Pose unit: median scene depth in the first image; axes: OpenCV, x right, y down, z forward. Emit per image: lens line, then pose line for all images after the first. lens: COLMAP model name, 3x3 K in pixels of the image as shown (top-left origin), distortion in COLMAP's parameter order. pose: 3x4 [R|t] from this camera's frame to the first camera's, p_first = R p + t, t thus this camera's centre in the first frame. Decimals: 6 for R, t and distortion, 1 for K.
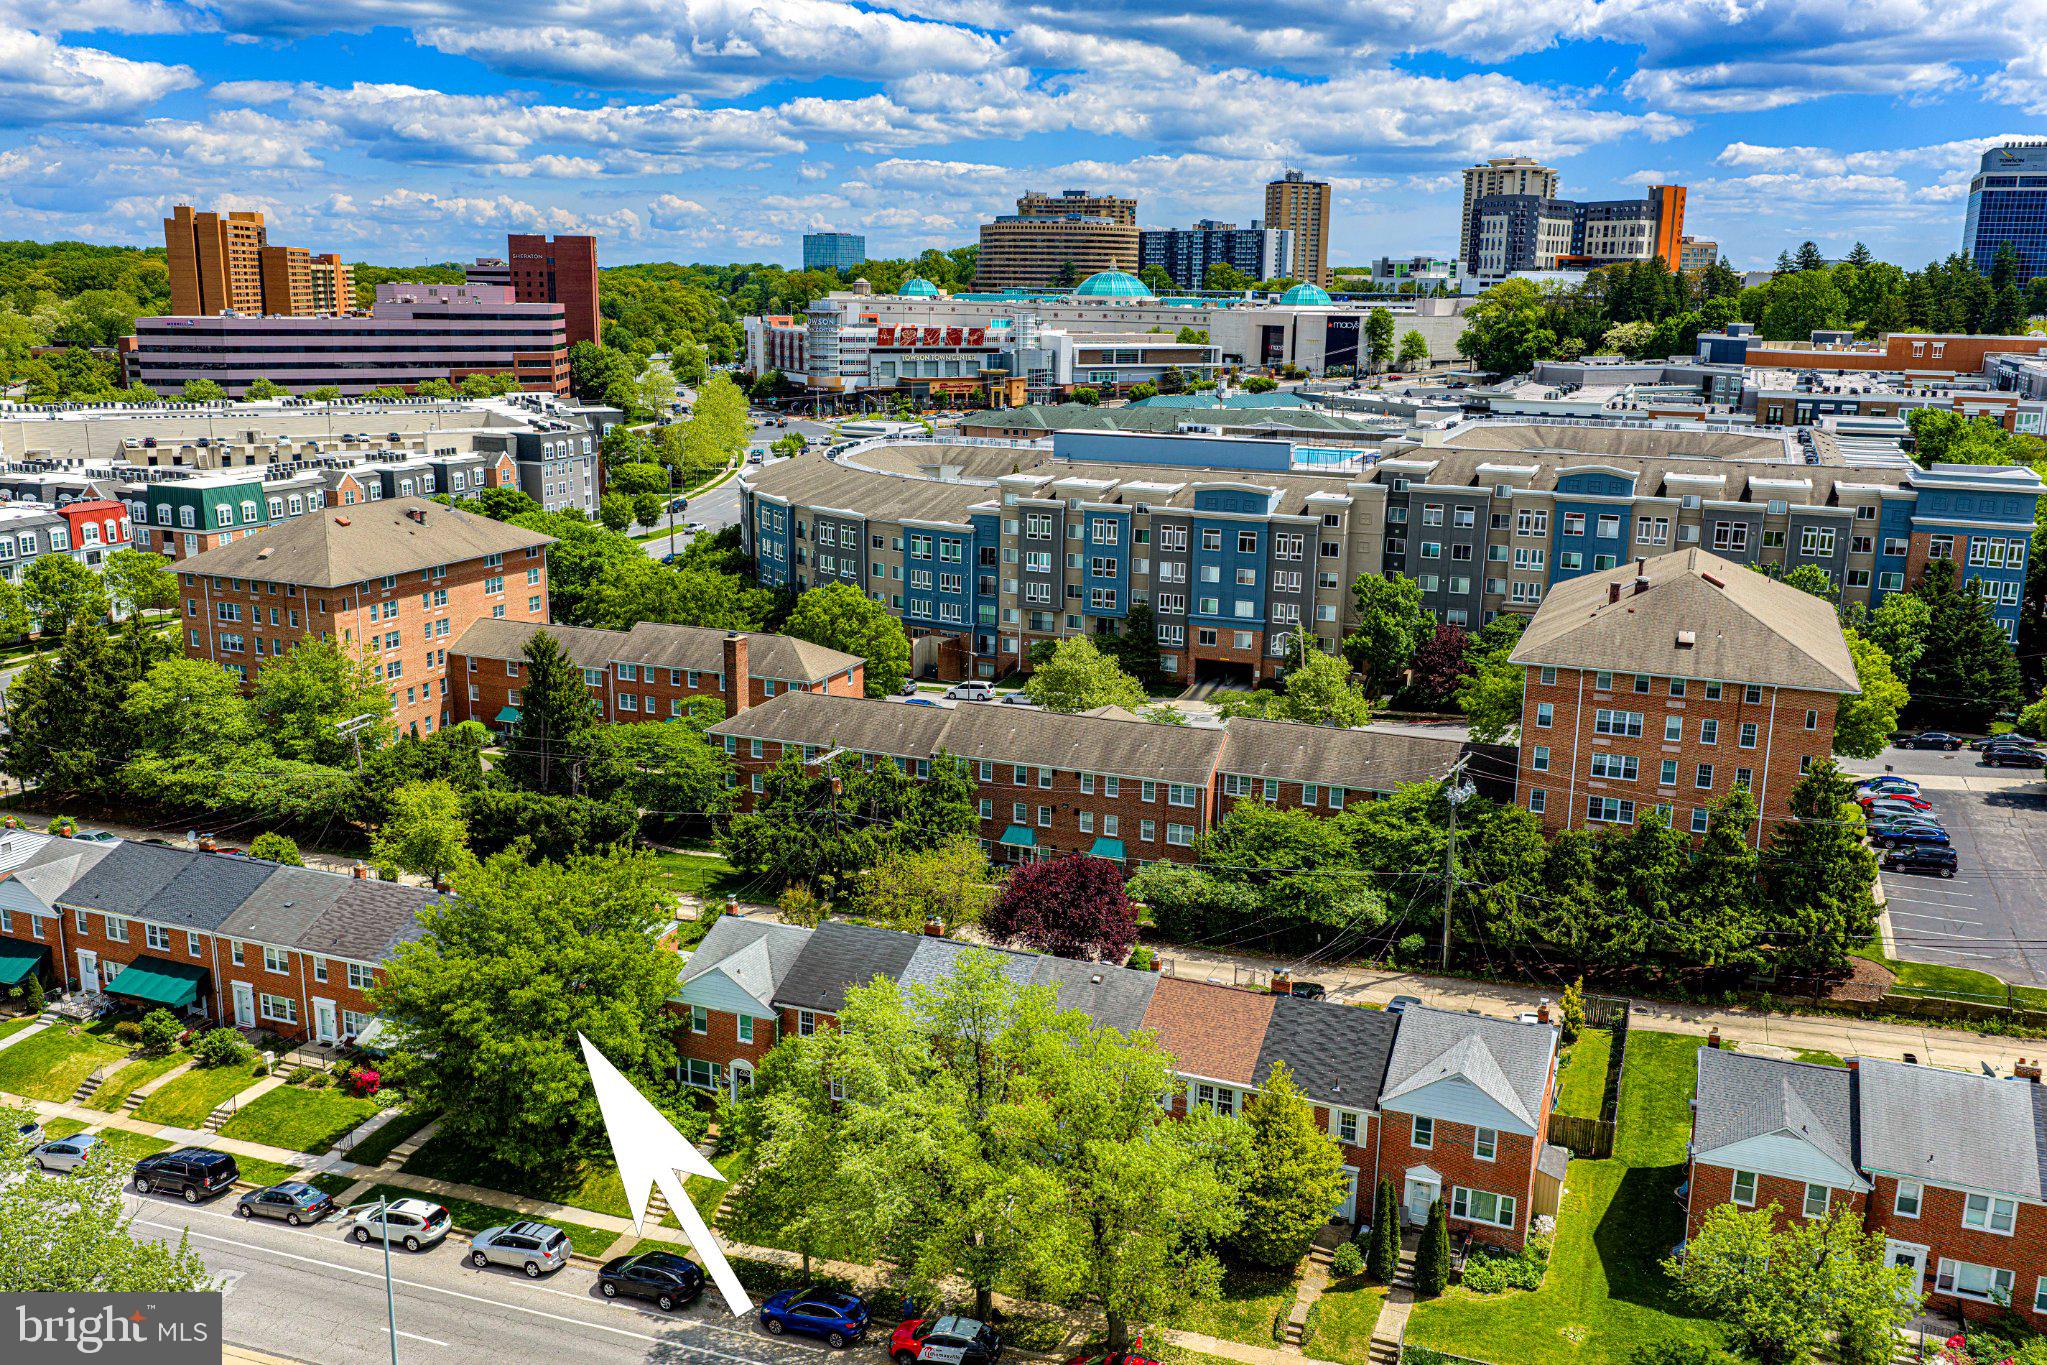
lens RADIAL K [[1700.7, 0, 1023.5], [0, 1700.7, 682.5], [0, 0, 1]] dist [0.027121, -0.049824]
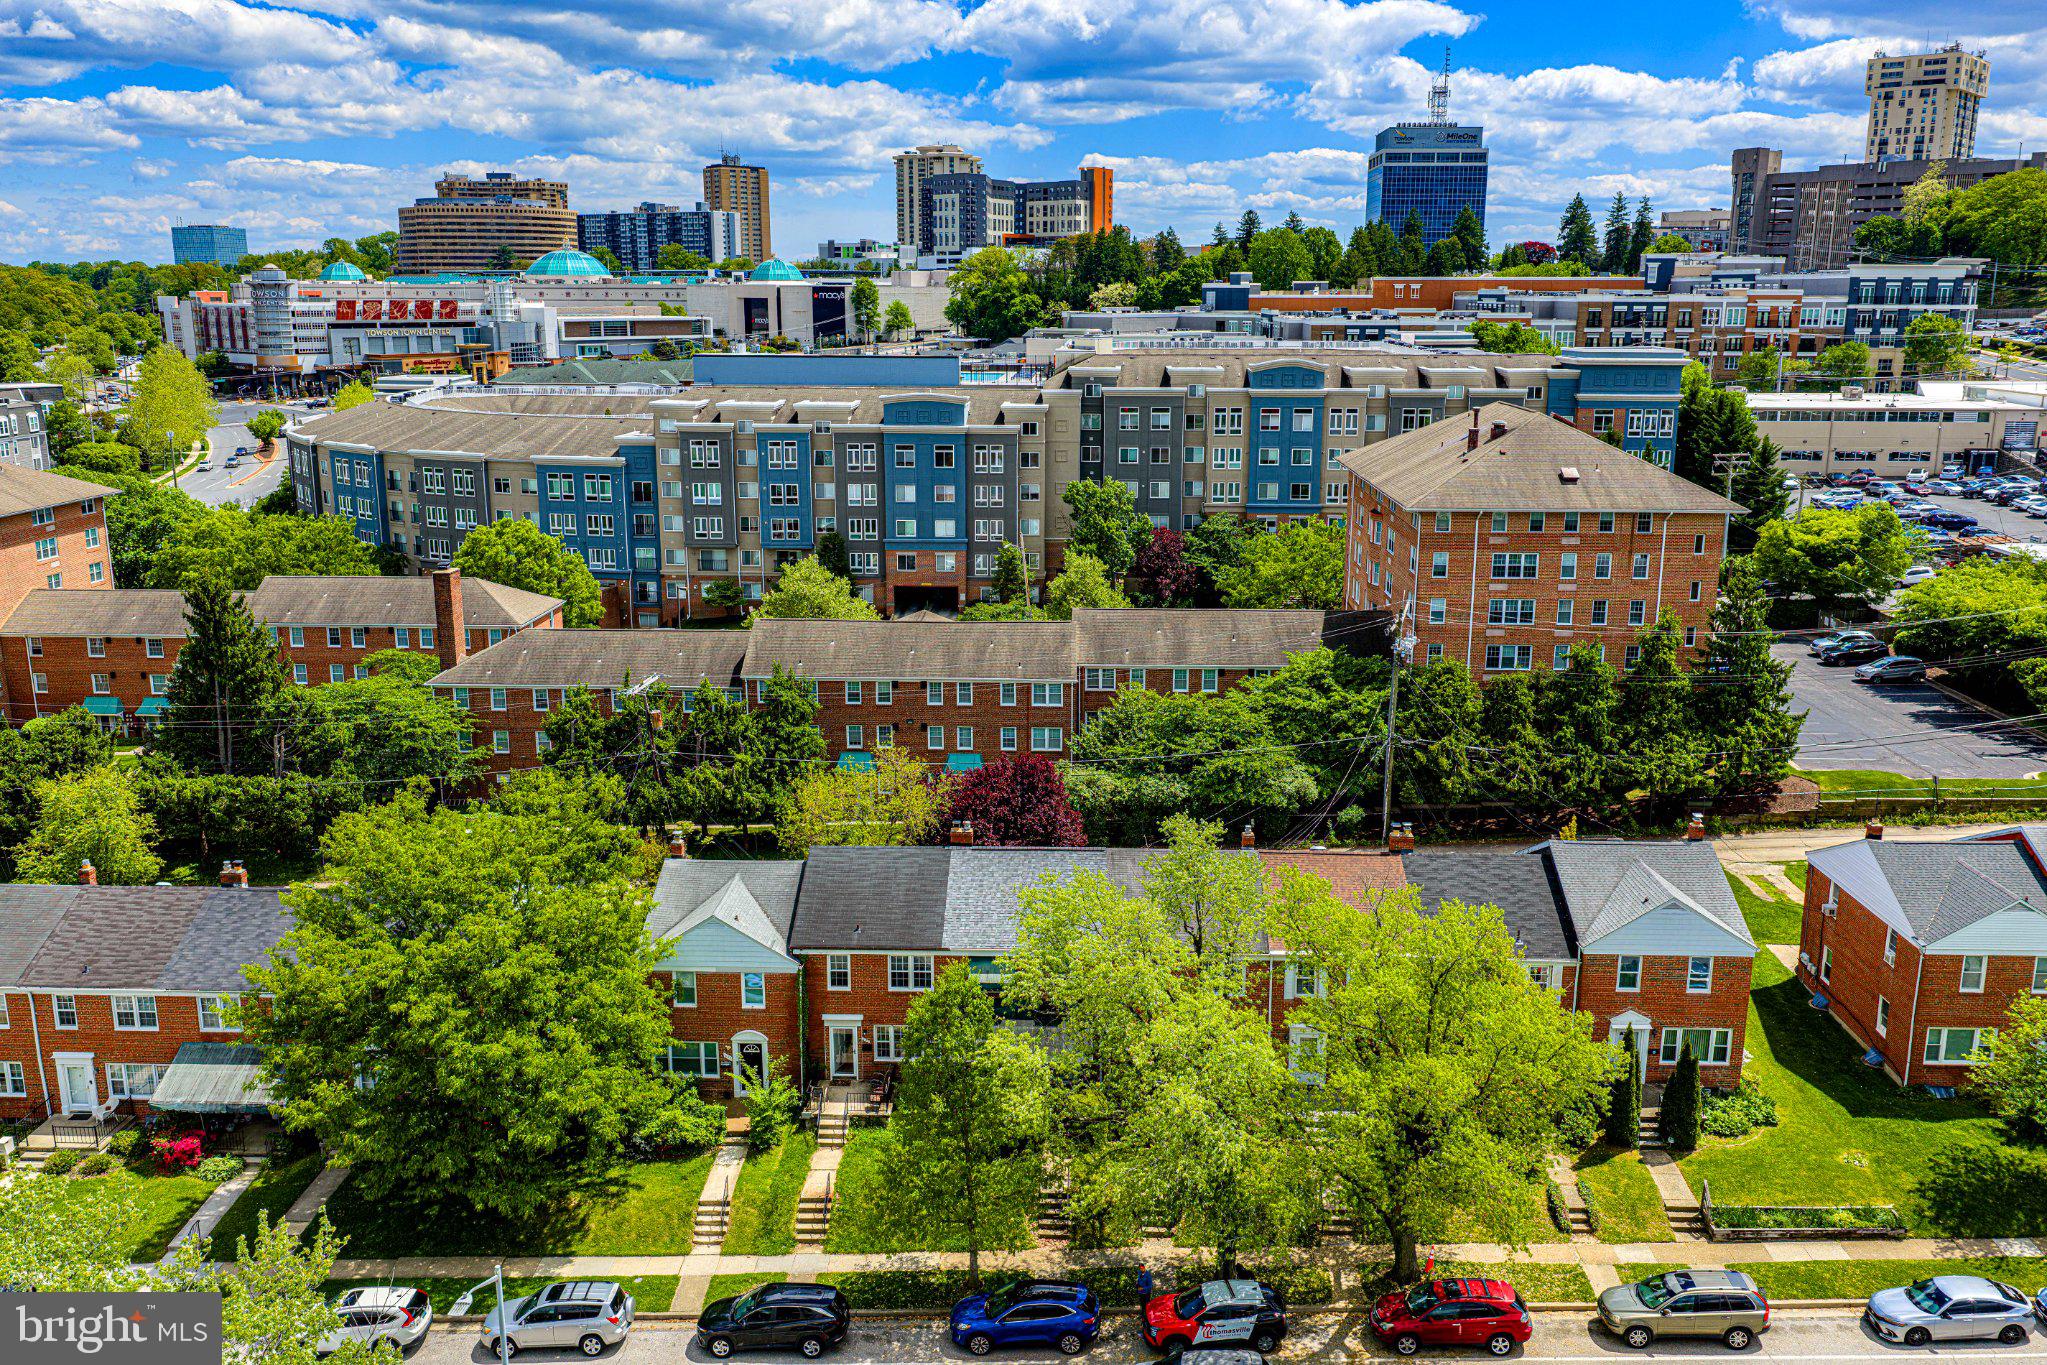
lens RADIAL K [[1684.5, 0, 1036.2], [0, 1684.5, 677.8], [0, 0, 1]] dist [0.026159, -0.045131]
pose [[0.942781, -0.087407, 0.321753, -0.128345], [0.086879, 0.996090, 0.016030, 0.028197], [-0.321896, 0.012840, 0.946688, 0.107185]]
